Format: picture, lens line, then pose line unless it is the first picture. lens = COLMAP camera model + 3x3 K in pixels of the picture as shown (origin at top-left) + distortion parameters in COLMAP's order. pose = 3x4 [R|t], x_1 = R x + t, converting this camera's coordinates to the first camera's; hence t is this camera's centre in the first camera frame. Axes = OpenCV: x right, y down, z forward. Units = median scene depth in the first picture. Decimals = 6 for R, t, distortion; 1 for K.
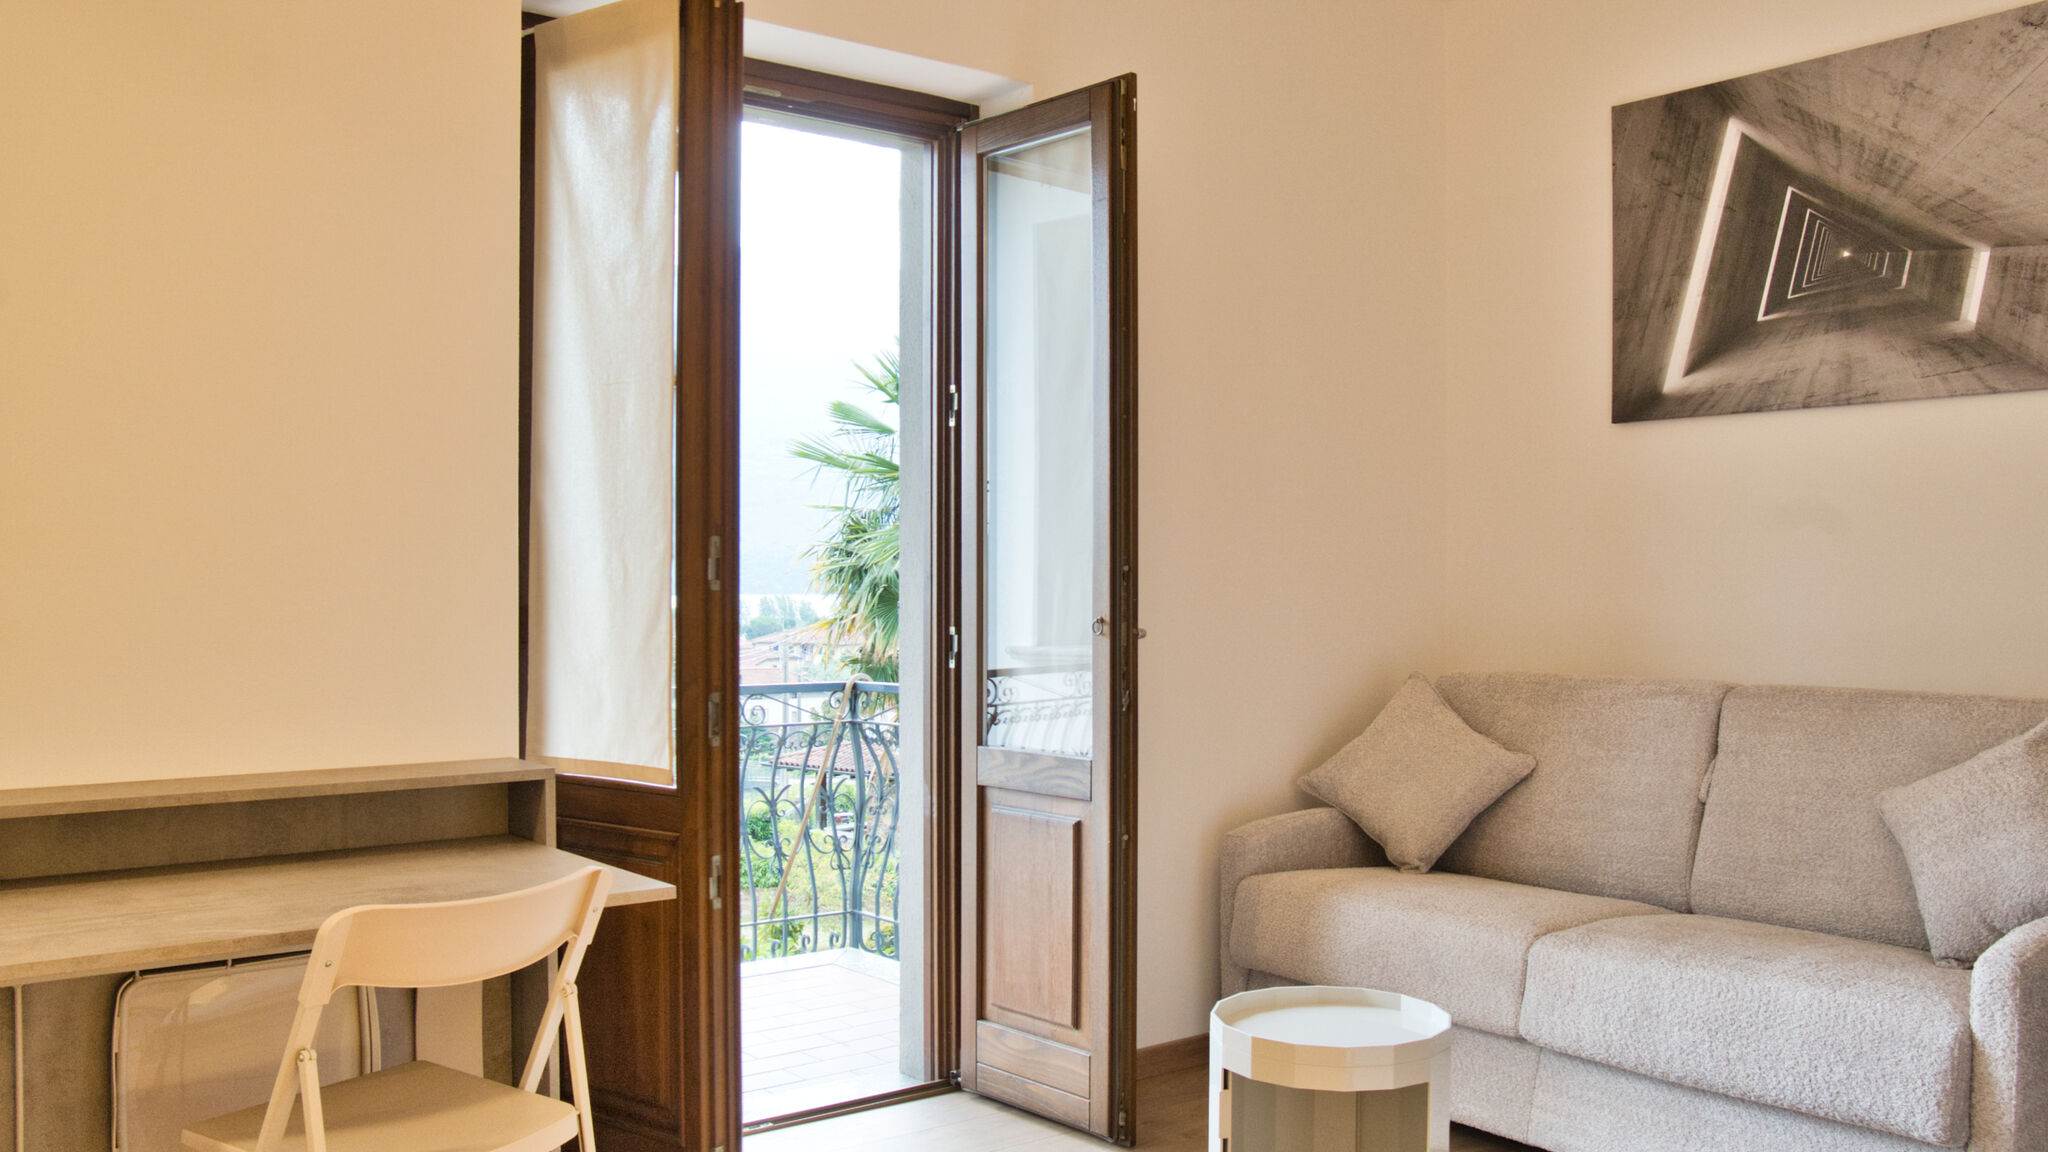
lens RADIAL K [[1739.3, 0, 1024.0], [0, 1739.3, 576.0], [0, 0, 1]] dist [-0.084521, 0.155042]
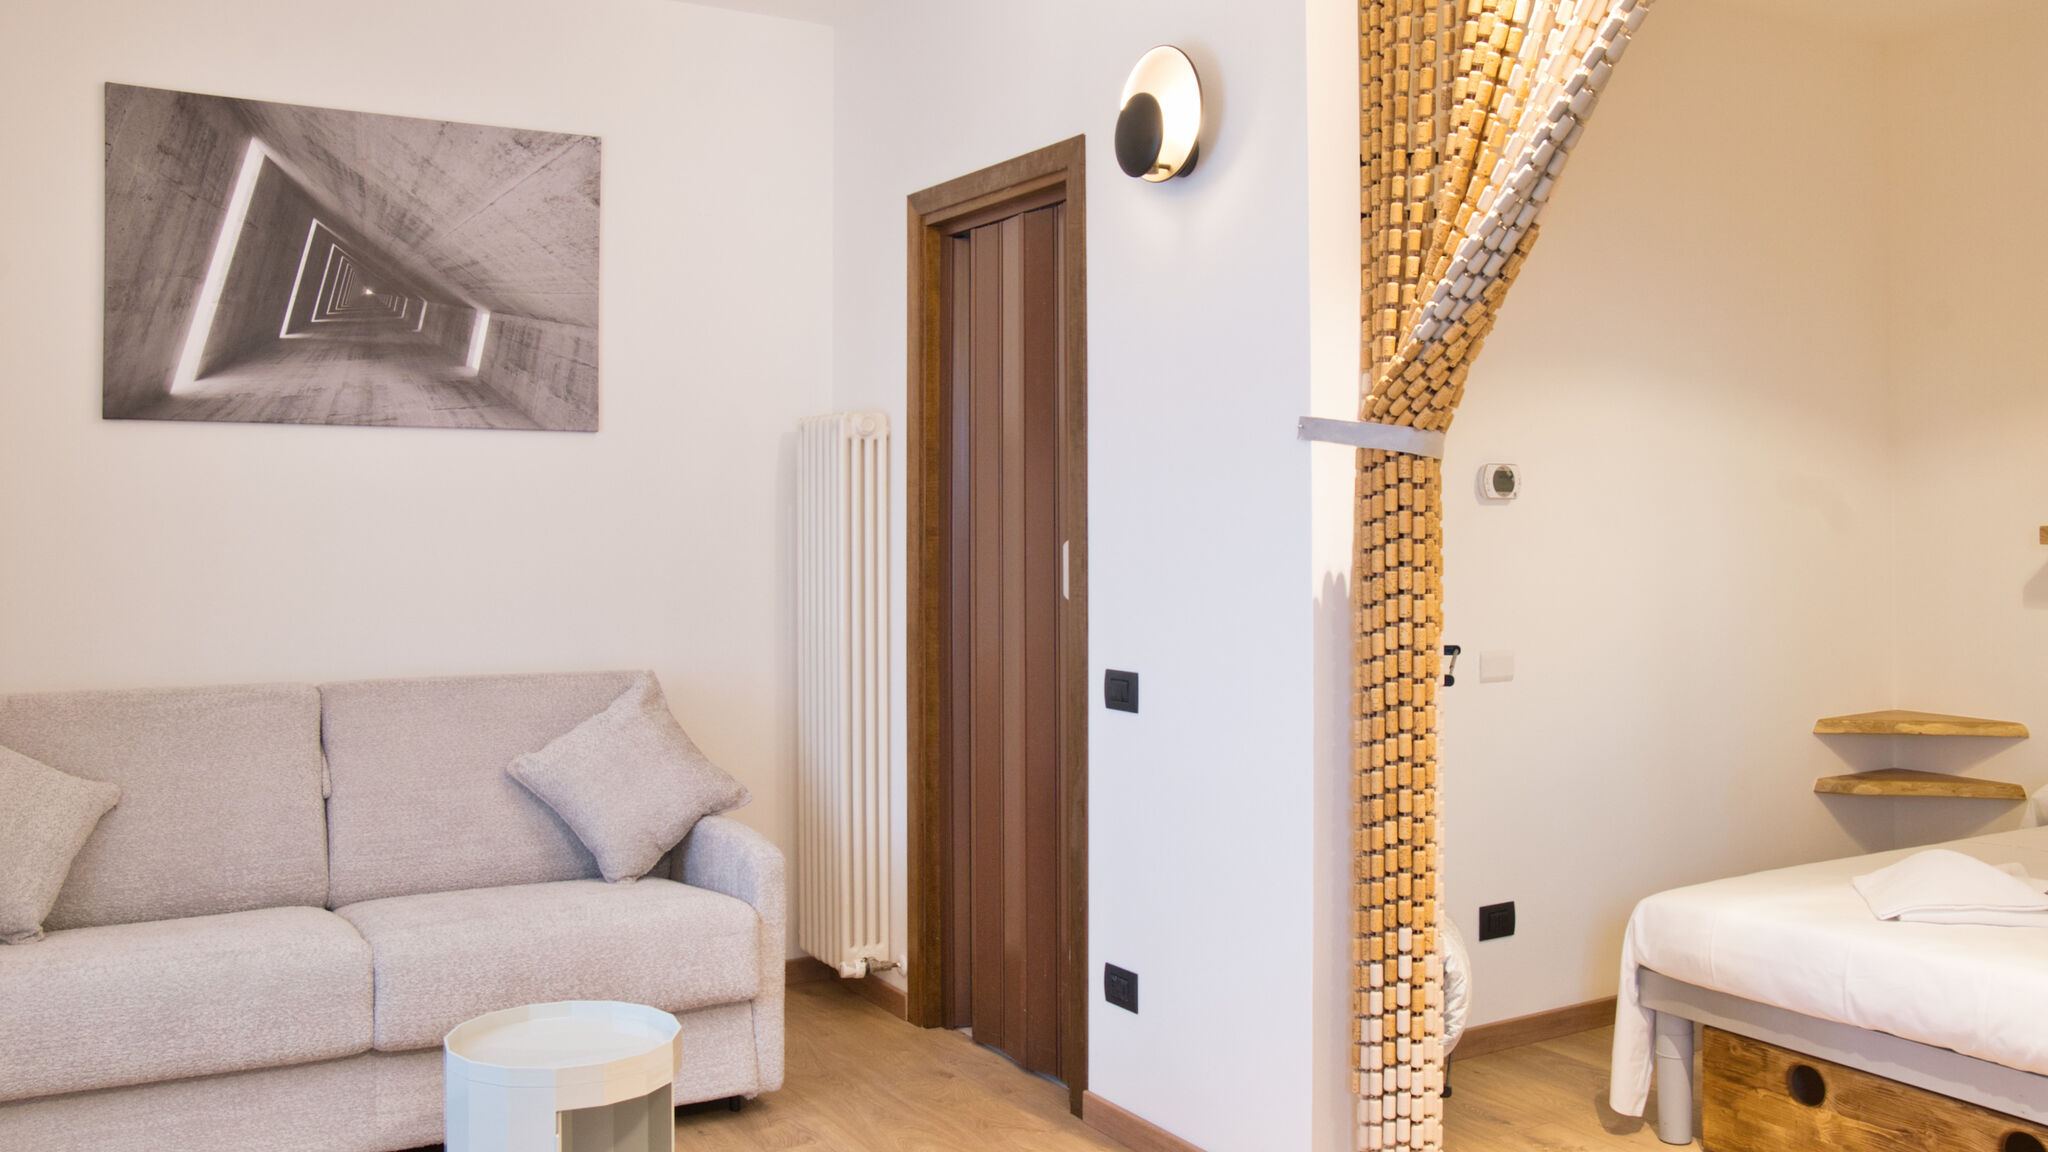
lens RADIAL K [[1711.7, 0, 1031.1], [0, 1711.7, 498.4], [0, 0, 1]] dist [-0.110368, 0.135959]
pose [[0.132864, 0.016385, 0.990999, -0.551102], [-0.000152, 0.999864, -0.016511, -0.033681], [-0.991134, 0.002043, 0.132848, 0.419693]]
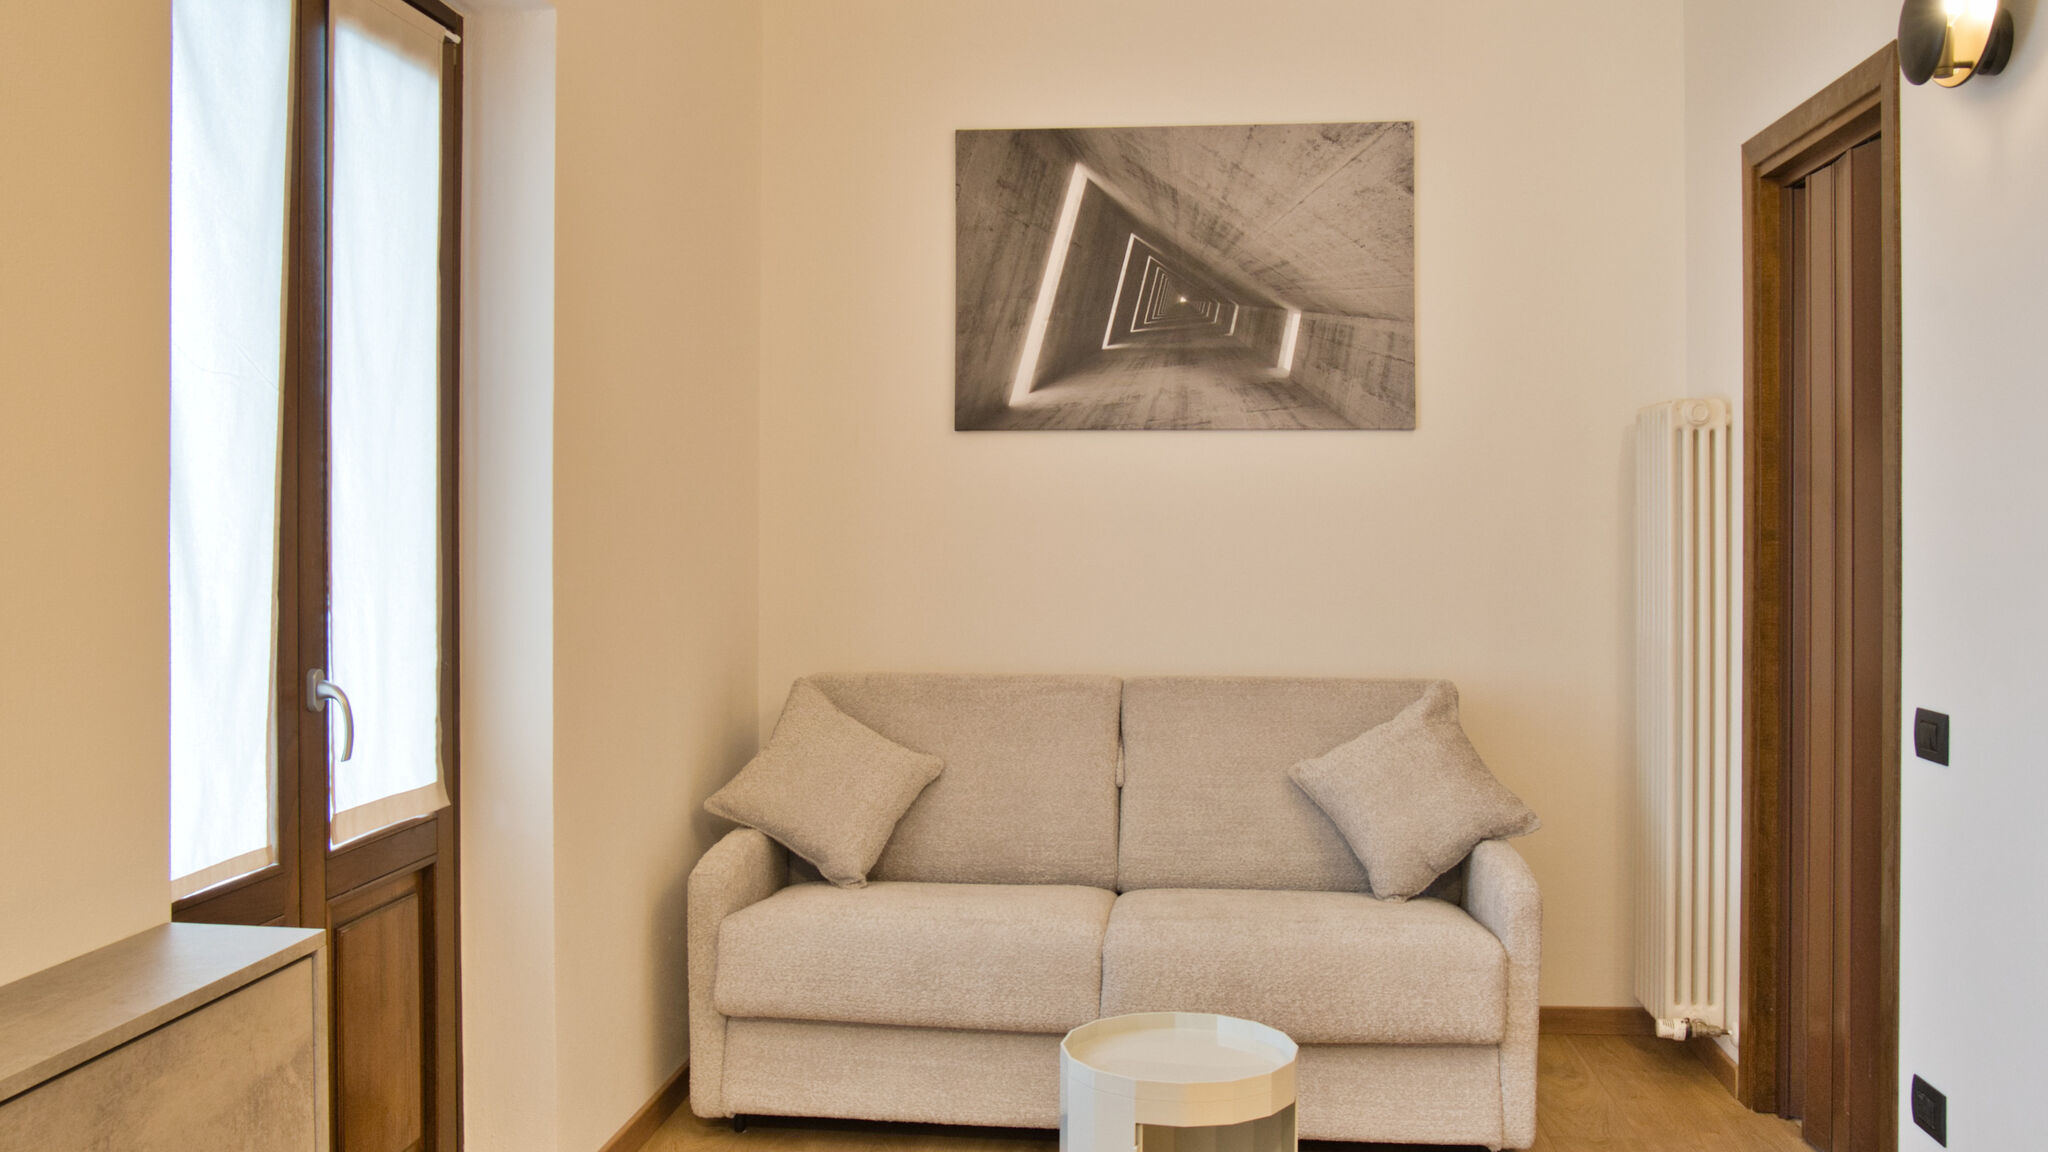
lens RADIAL K [[1709.7, 0, 1032.8], [0, 1709.7, 533.6], [0, 0, 1]] dist [-0.108366, 0.159868]
pose [[0.695477, -0.002063, 0.718545, -0.414560], [-0.002314, 0.999984, 0.005111, -0.035018], [-0.718544, -0.005217, 0.695461, 0.269978]]
